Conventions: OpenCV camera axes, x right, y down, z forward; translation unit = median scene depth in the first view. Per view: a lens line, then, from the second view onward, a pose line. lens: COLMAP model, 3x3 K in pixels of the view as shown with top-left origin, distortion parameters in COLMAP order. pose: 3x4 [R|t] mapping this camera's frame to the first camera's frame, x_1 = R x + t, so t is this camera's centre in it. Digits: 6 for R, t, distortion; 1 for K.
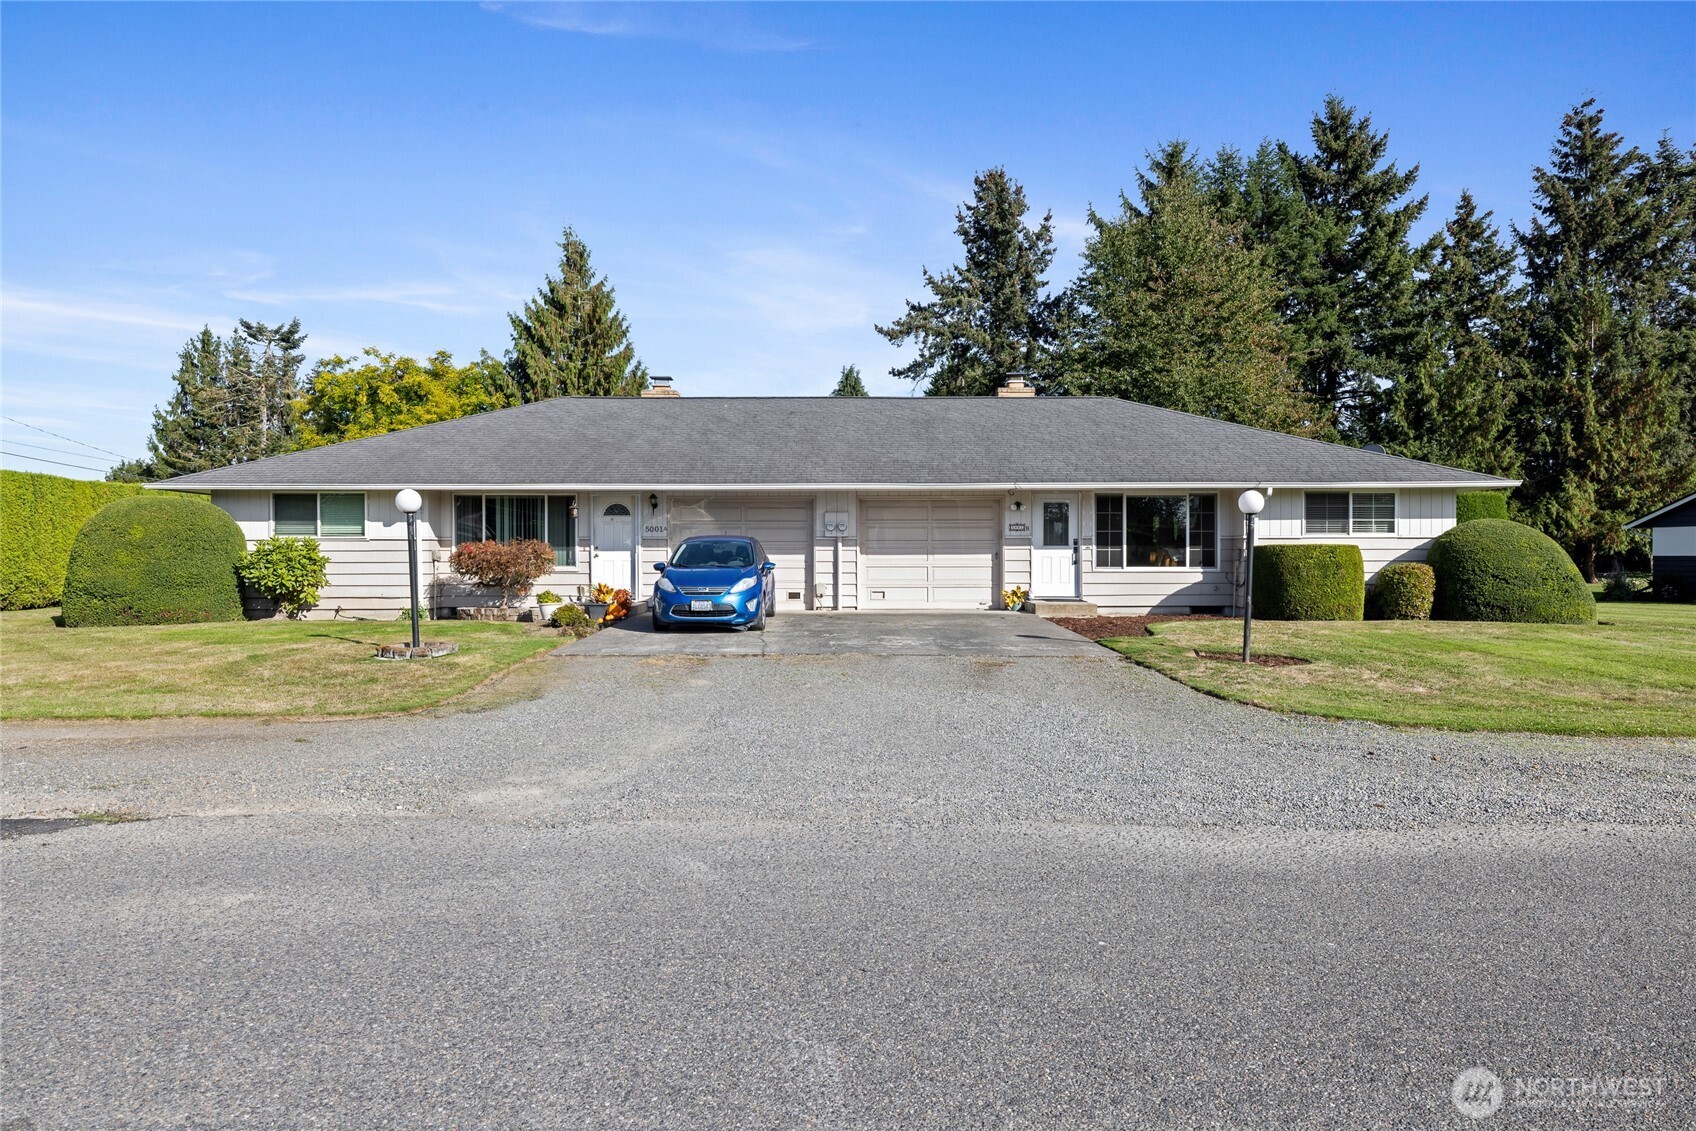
lens RADIAL K [[1075.0, 0, 847.8], [0, 1075.0, 568.4], [0, 0, 1]] dist [0.004667, 0.003946]
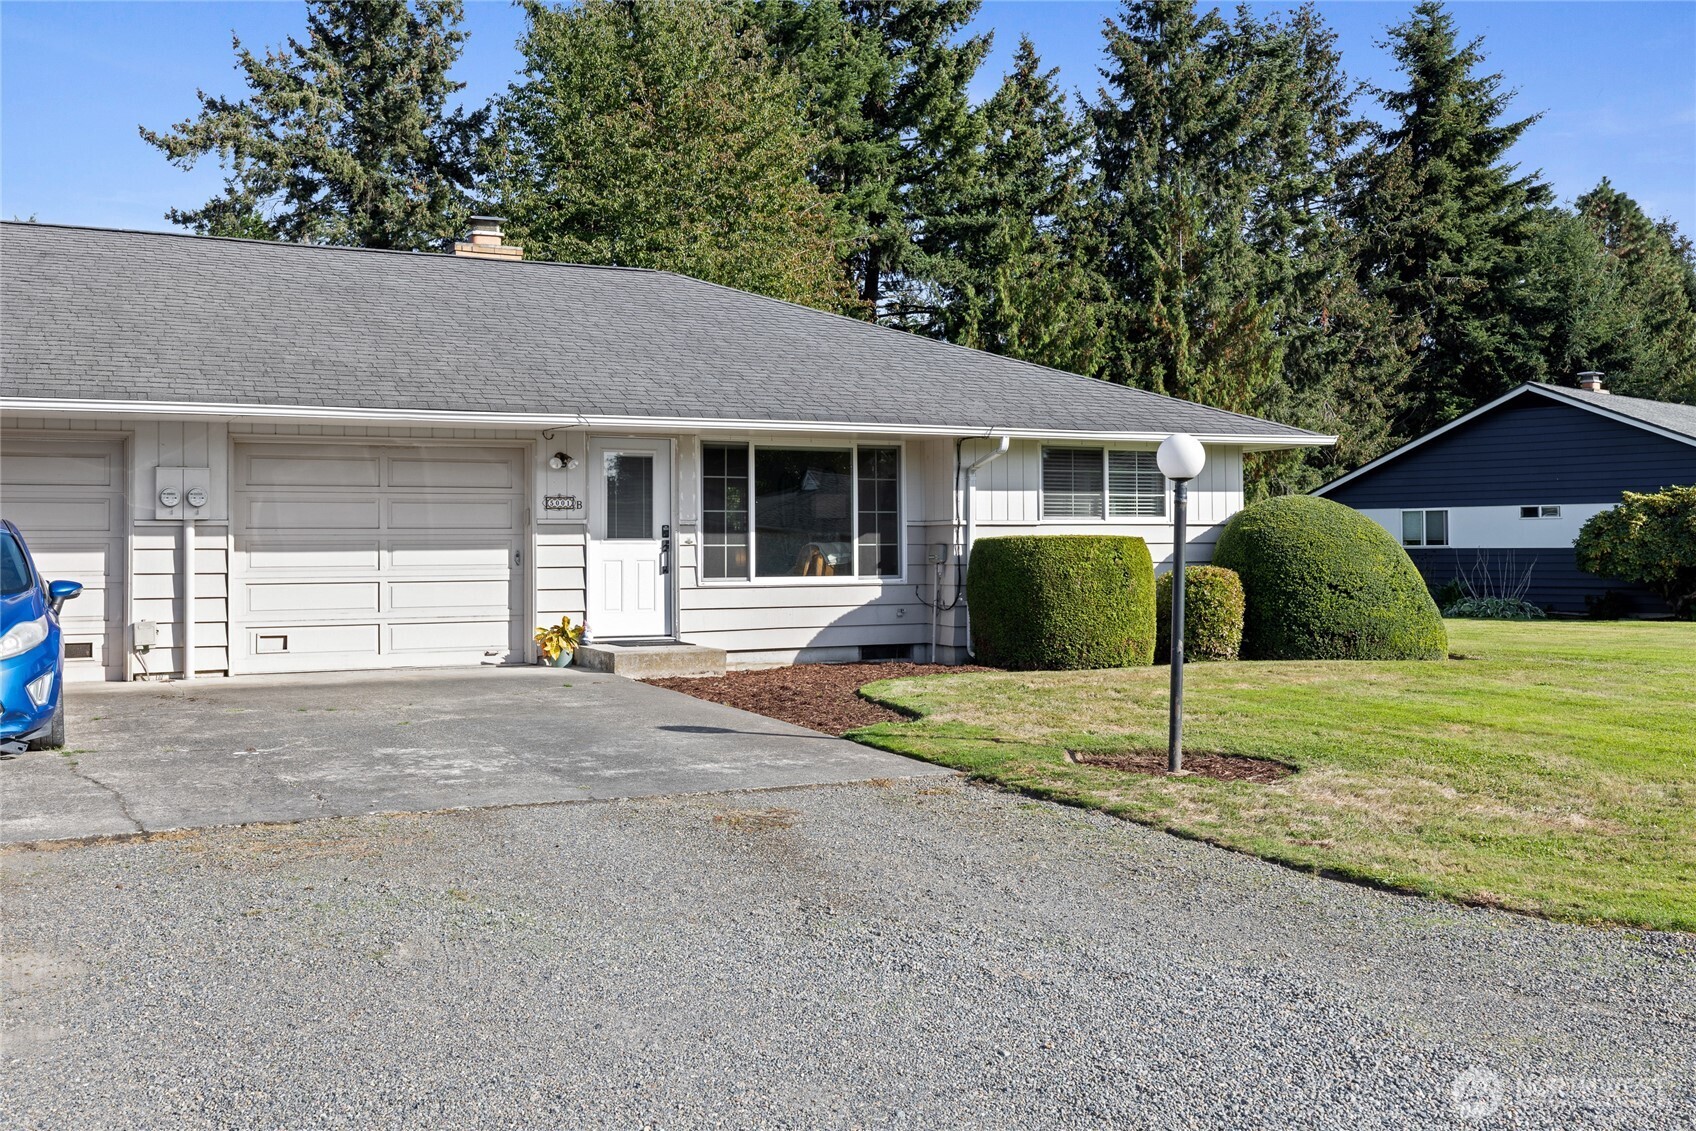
lens RADIAL K [[1672.2, 0, 848.4], [0, 1672.2, 513.9], [0, 0, 1]] dist [-0.002422, -0.001288]
pose [[0.893398, 0.004874, 0.449239, -0.033270], [0.009846, 0.999489, -0.030425, -0.003137], [-0.449158, 0.031605, 0.892893, 0.099380]]
